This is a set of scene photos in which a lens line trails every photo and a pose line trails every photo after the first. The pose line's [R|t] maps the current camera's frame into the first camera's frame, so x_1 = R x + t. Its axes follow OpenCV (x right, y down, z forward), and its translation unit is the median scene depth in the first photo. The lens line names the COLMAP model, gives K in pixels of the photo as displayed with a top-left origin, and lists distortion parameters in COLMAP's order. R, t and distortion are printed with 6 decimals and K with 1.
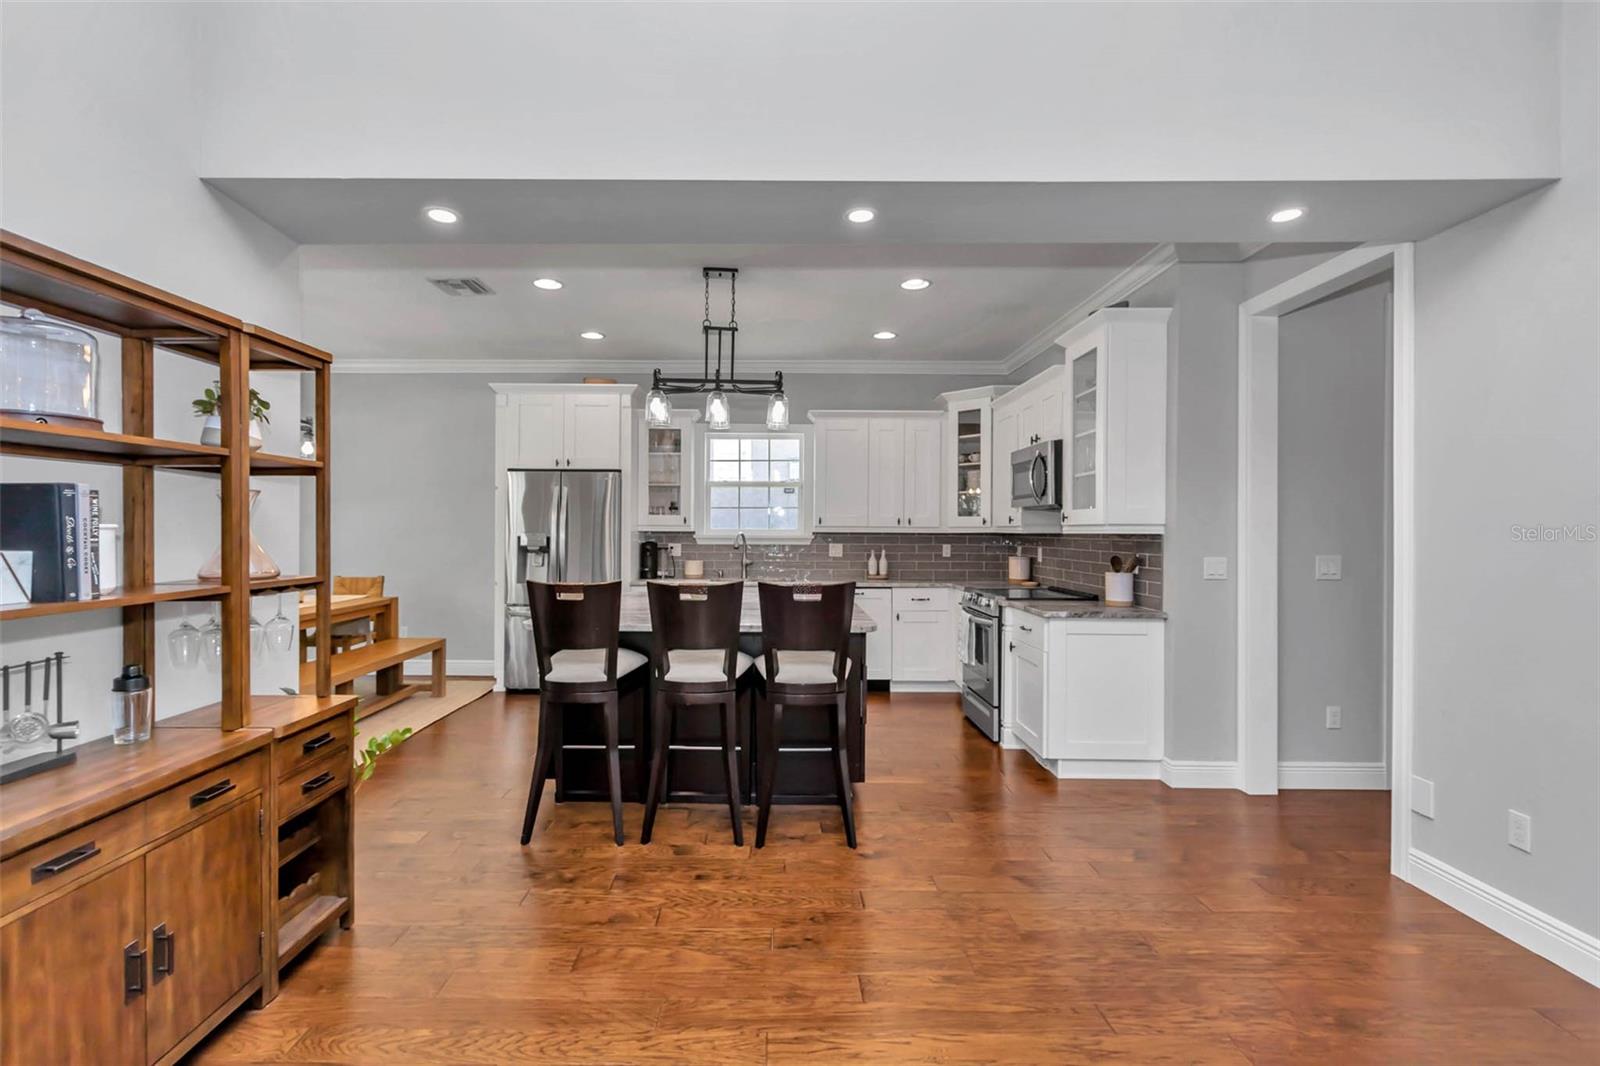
lens RADIAL K [[728.5, 0, 778.0], [0, 728.5, 527.4], [0, 0, 1]] dist [0.002038, -0.000755]
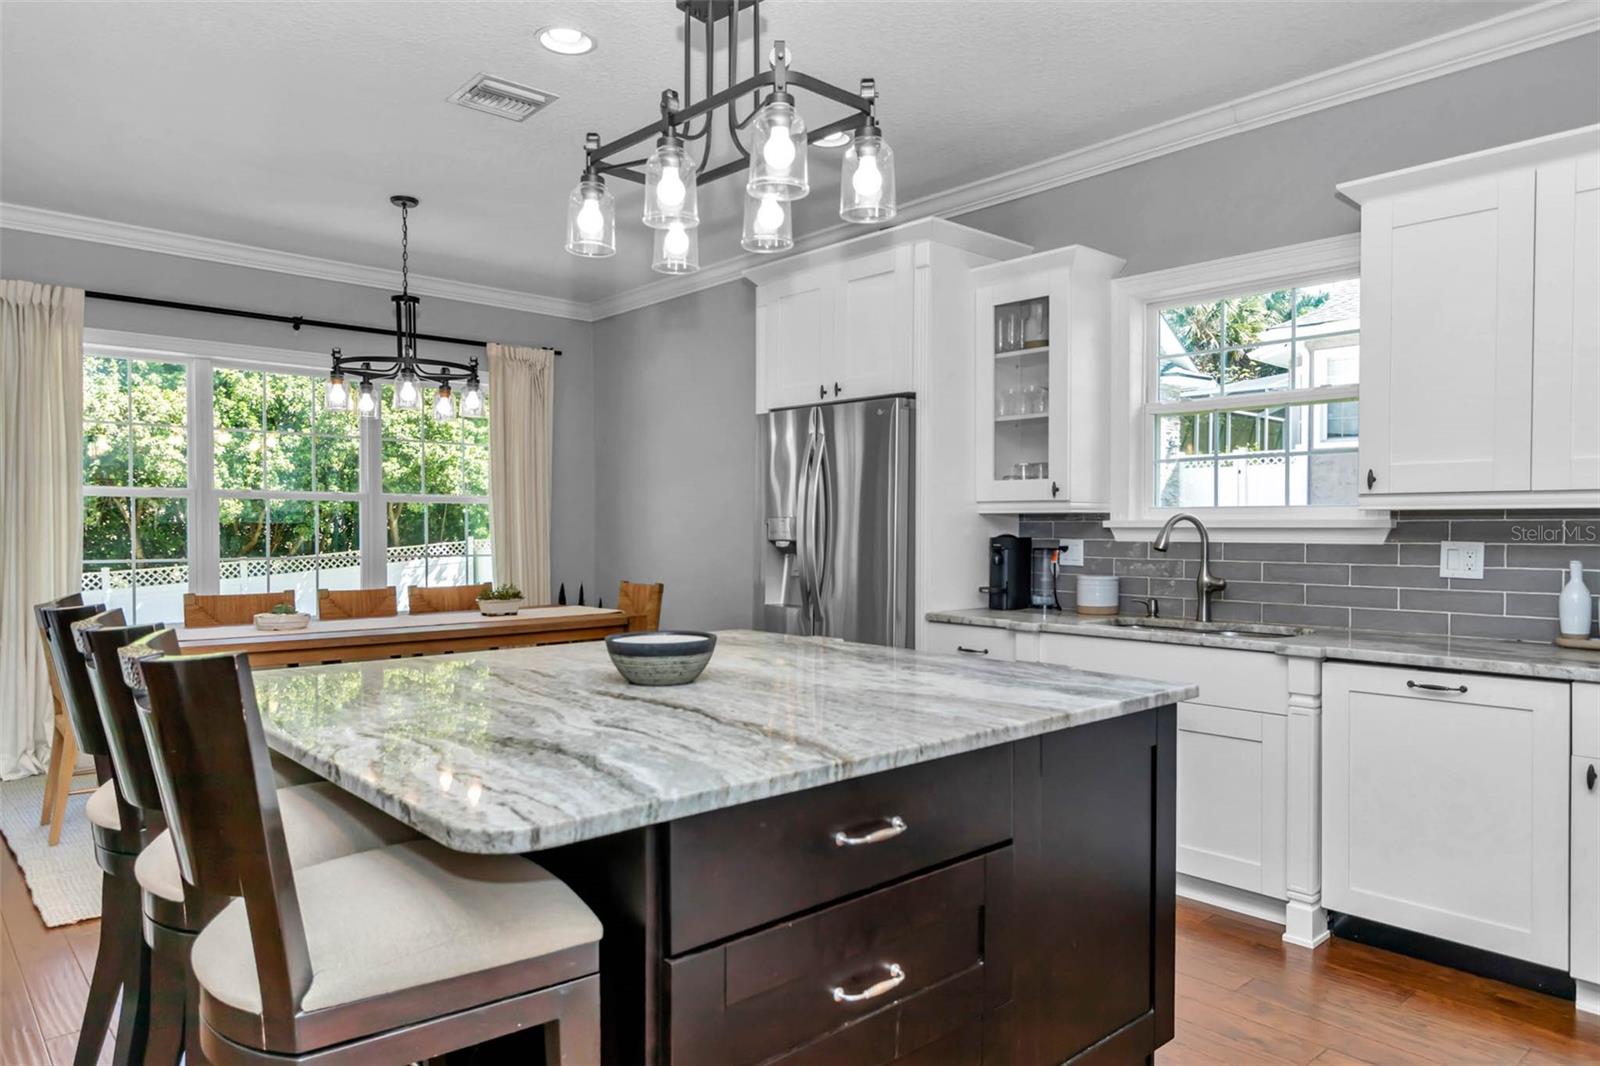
lens RADIAL K [[1012.0, 0, 789.0], [0, 1012.0, 544.0], [0, 0, 1]] dist [0.002648, 0.000126]
pose [[0.668643, 0.008844, -0.743531, 0.257257], [0.004554, 0.999862, 0.015987, 0.015248], [0.743570, -0.014075, 0.668510, 0.467032]]
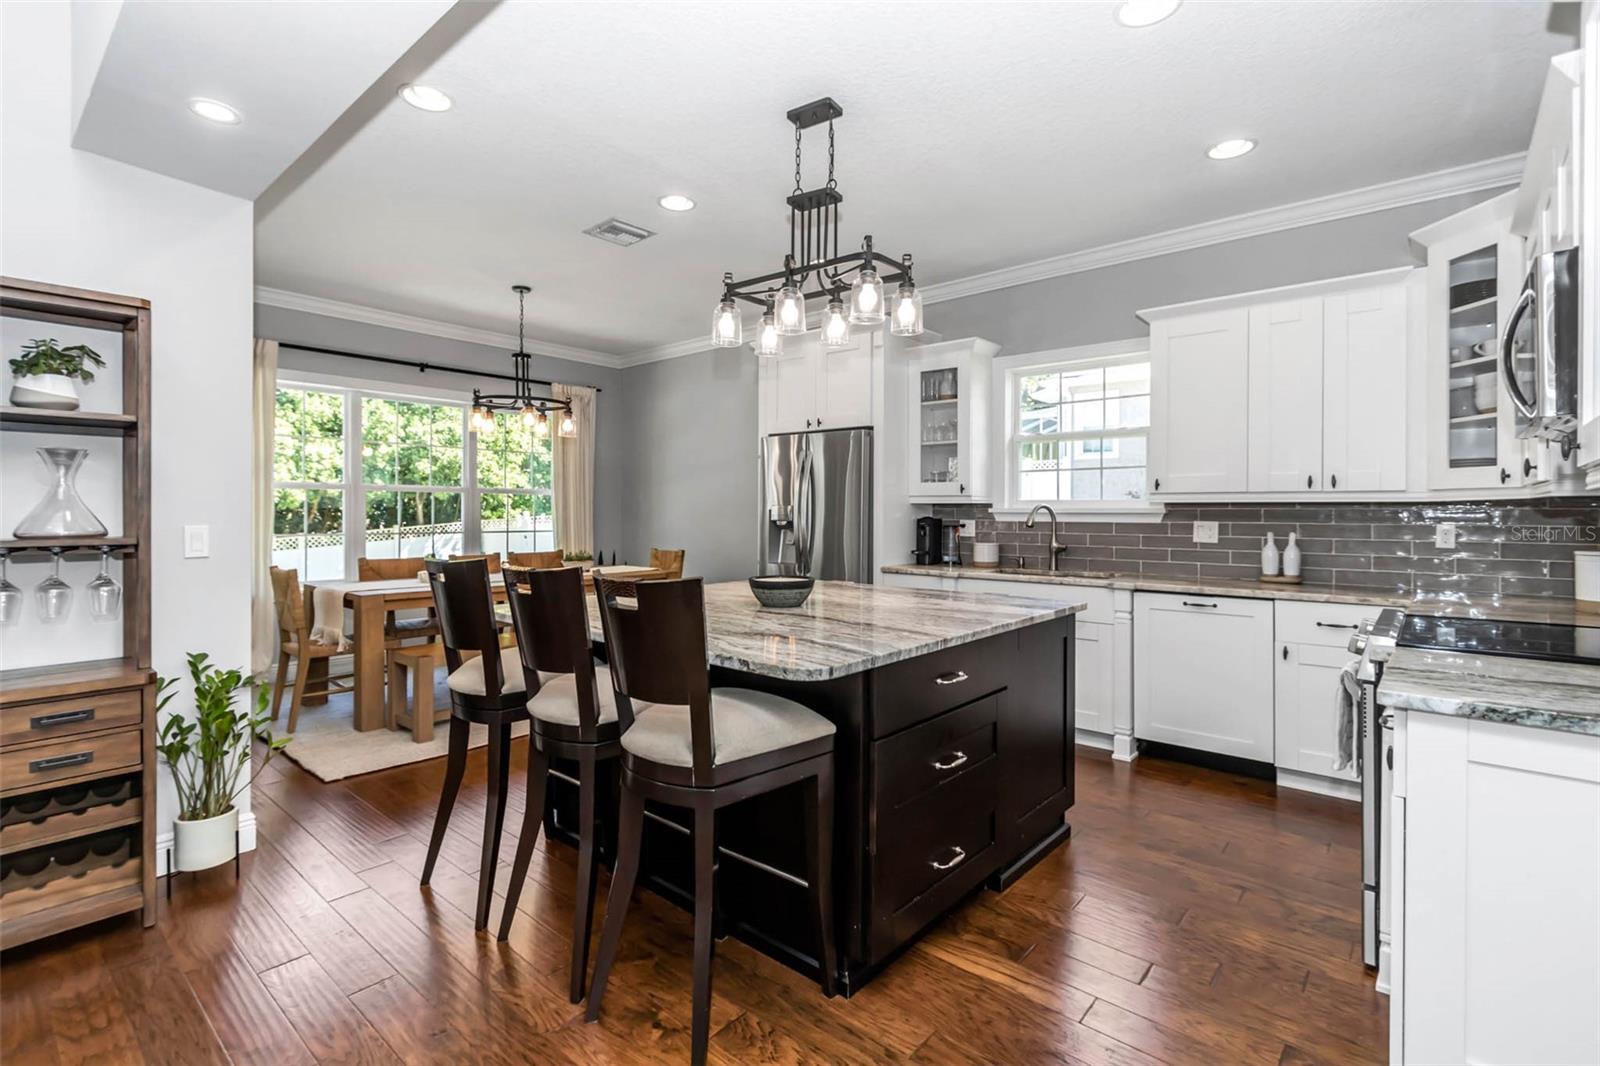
lens RADIAL K [[728.5, 0, 793.2], [0, 728.5, 512.6], [0, 0, 1]] dist [0.002038, -0.000755]
pose [[0.751734, -0.000743, -0.659466, 0.250181], [0.002731, 0.999994, 0.001987, 0.013990], [0.659461, -0.003295, 0.751731, 0.346032]]
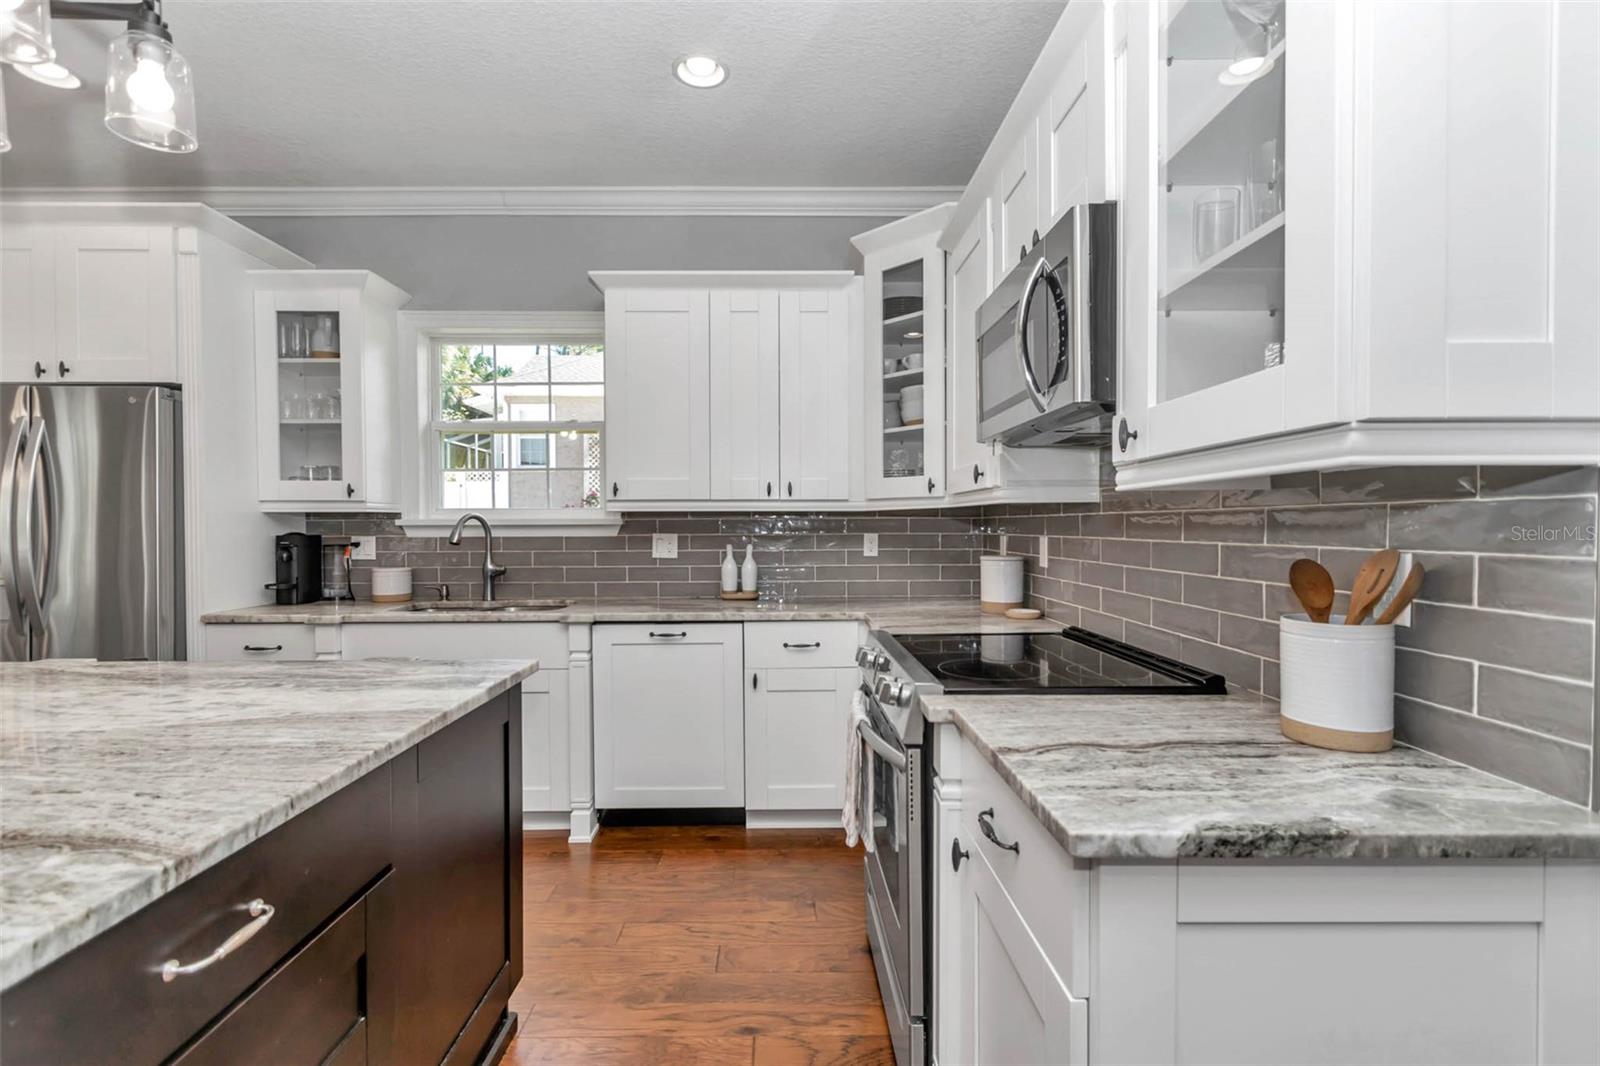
lens RADIAL K [[728.5, 0, 787.6], [0, 728.5, 536.1], [0, 0, 1]] dist [0.002038, -0.000755]
pose [[0.999920, -0.008916, 0.008981, 0.184844], [0.008744, 0.999782, 0.018982, 0.016235], [-0.009148, -0.018902, 0.999779, 0.518818]]
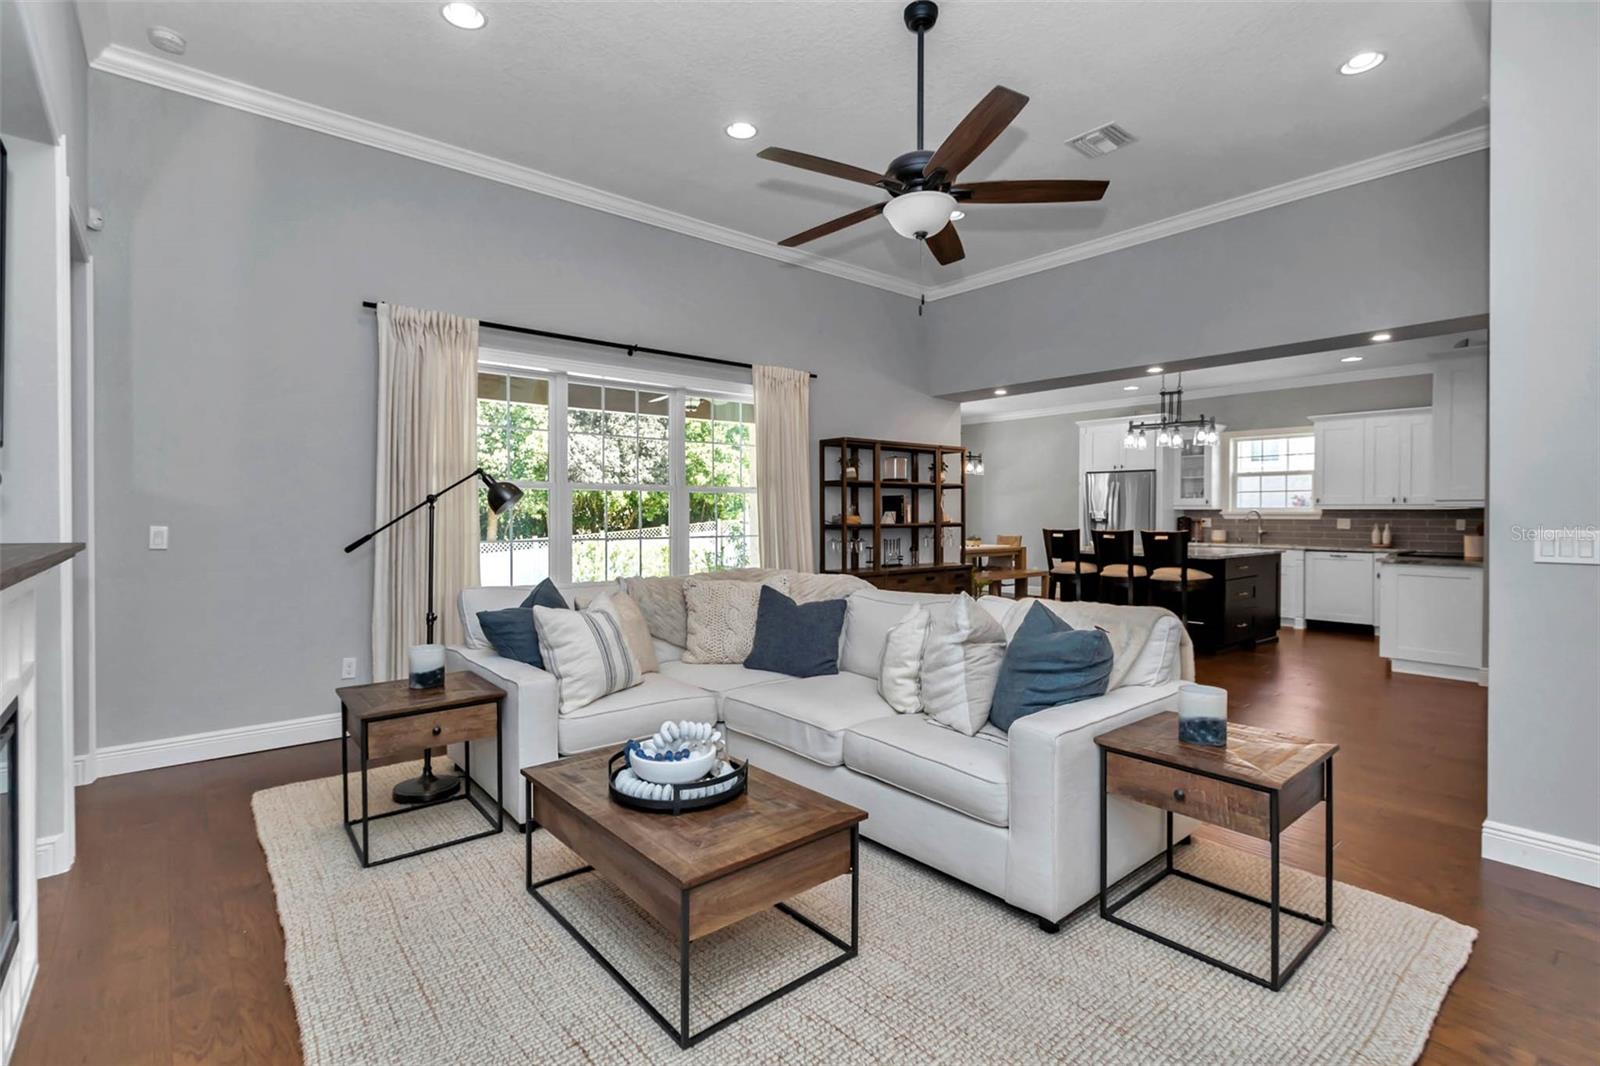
lens RADIAL K [[728.5, 0, 810.5], [0, 728.5, 521.2], [0, 0, 1]] dist [0.002038, -0.000755]
pose [[0.641915, 0.006038, -0.766752, 0.502371], [0.003645, 0.999934, 0.010926, 0.011039], [0.766767, -0.009808, 0.641850, -0.552664]]
